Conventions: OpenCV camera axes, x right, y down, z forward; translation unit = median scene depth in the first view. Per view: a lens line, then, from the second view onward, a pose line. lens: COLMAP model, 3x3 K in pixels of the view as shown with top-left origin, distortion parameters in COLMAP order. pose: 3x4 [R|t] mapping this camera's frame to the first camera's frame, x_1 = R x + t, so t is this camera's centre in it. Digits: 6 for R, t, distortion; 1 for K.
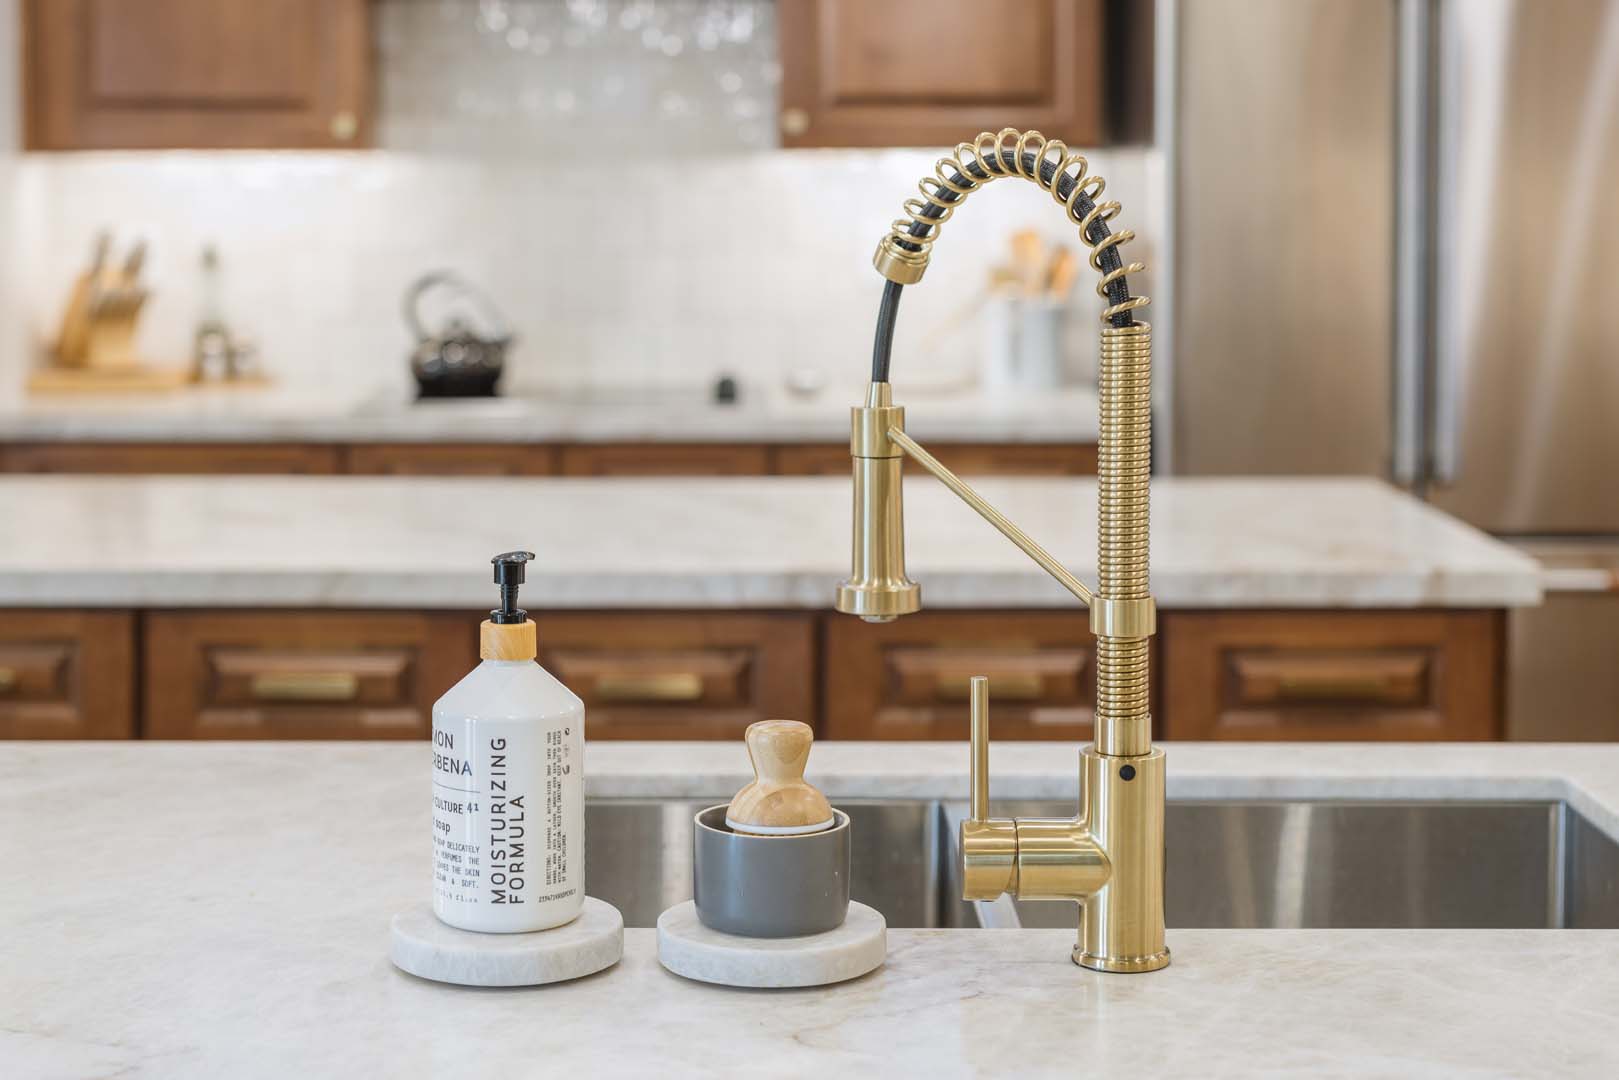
lens RADIAL K [[3522.0, 0, 808.3], [0, 3522.0, 480.5], [0, 0, 1]] dist [-0.023477, -0.034936]
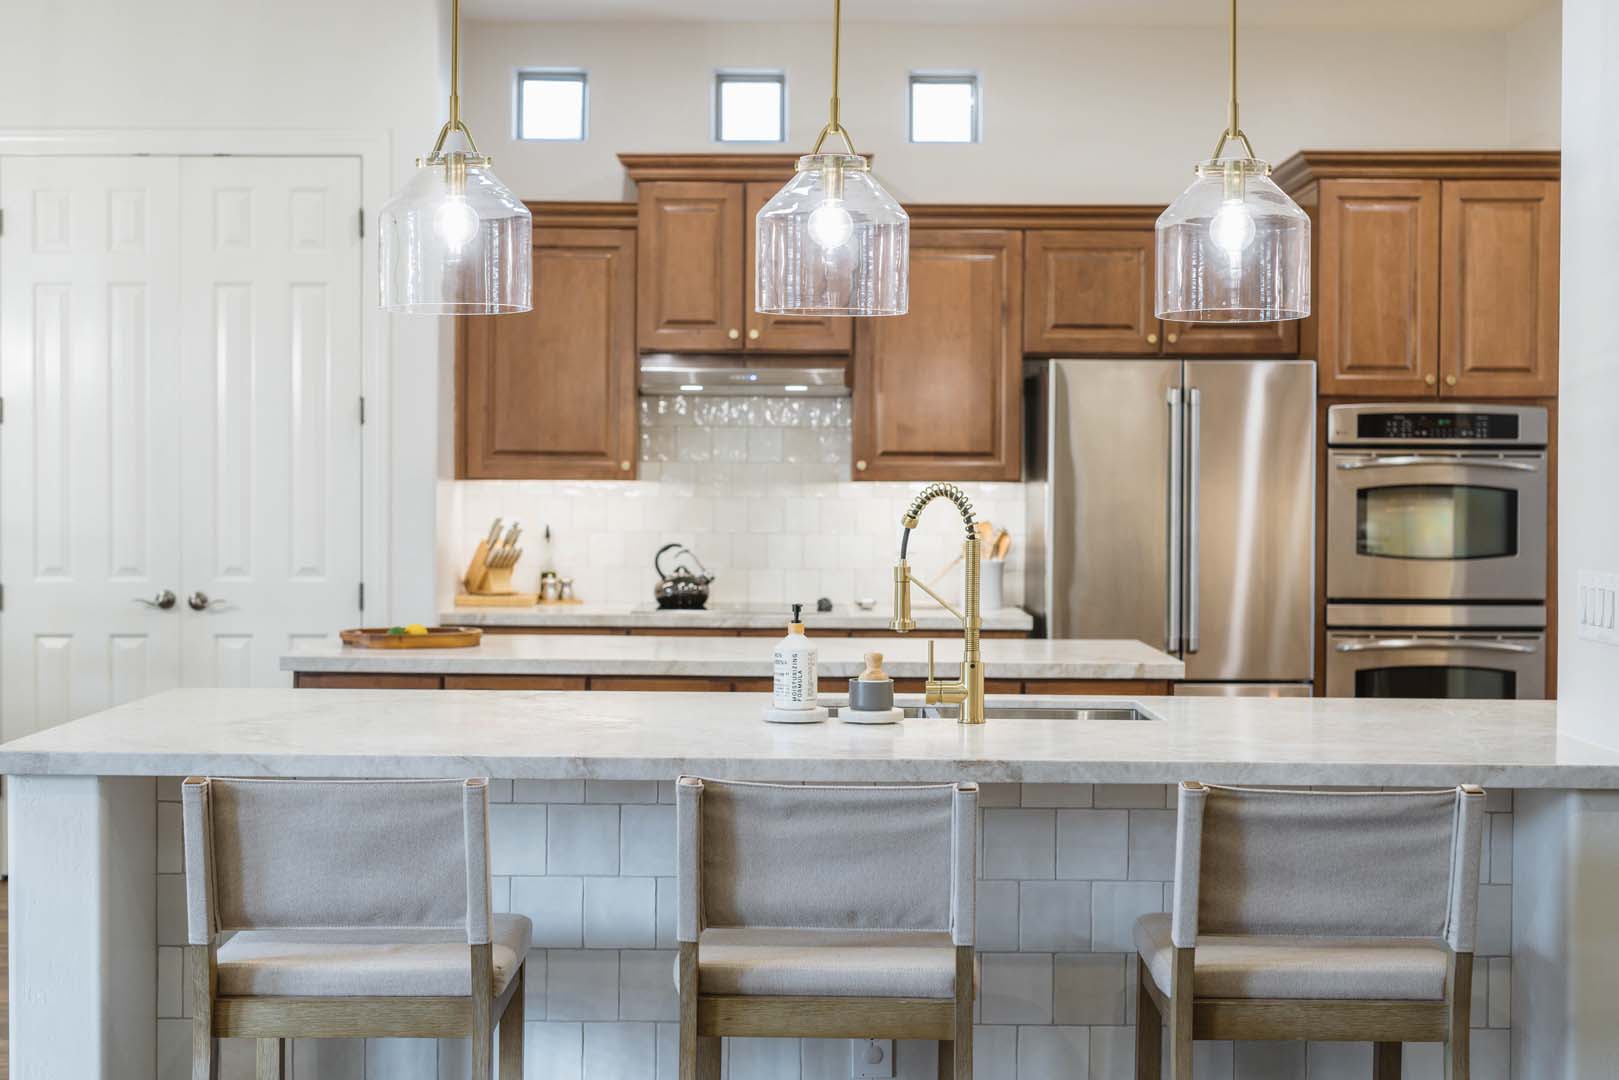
lens RADIAL K [[2357.3, 0, 809.5], [0, 2357.3, 540.0], [0, 0, 1]] dist [-0.002843, -0.000385]
pose [[0.999763, 0.006998, -0.020592, -0.005020], [-0.008343, 0.997787, -0.065967, 0.023130], [0.020085, 0.066123, 0.997609, -0.275274]]
